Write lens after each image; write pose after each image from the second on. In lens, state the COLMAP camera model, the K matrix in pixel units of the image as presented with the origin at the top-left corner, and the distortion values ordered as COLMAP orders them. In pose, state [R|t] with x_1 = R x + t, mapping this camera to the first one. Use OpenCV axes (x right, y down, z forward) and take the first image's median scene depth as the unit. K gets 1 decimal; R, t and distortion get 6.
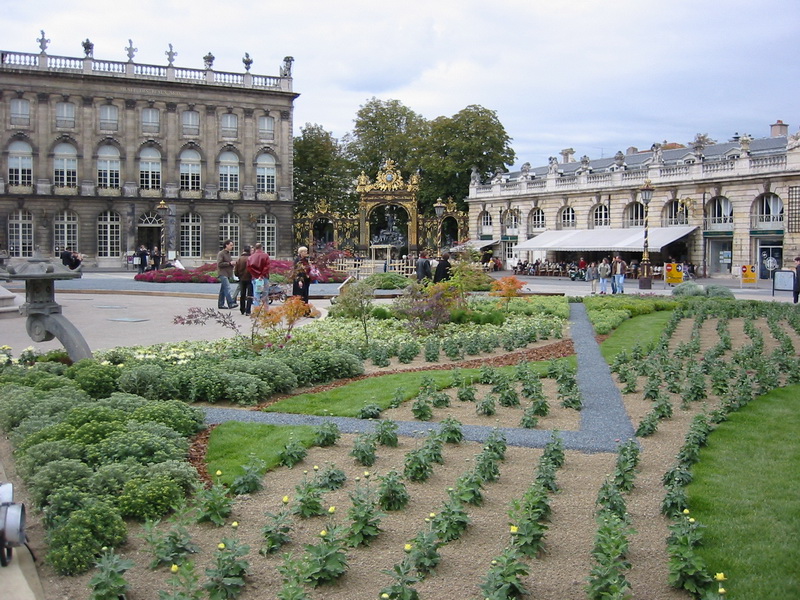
lens RADIAL K [[855.8, 0, 409.6], [0, 855.8, 277.2], [0, 0, 1]] dist [-0.089984, 0.000000]
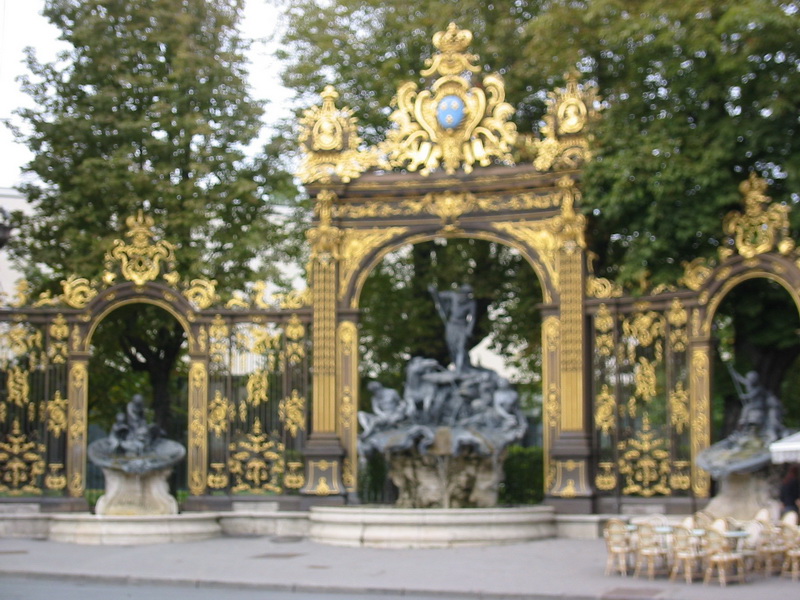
lens RADIAL K [[1644.2, 0, 401.4], [0, 1644.2, 299.6], [0, 0, 1]] dist [-0.006448, 0.000000]
pose [[0.992427, -0.013641, -0.122079, 0.012985], [-0.003098, 0.990720, -0.135886, -0.015780], [0.122800, 0.135235, 0.983174, 0.608962]]
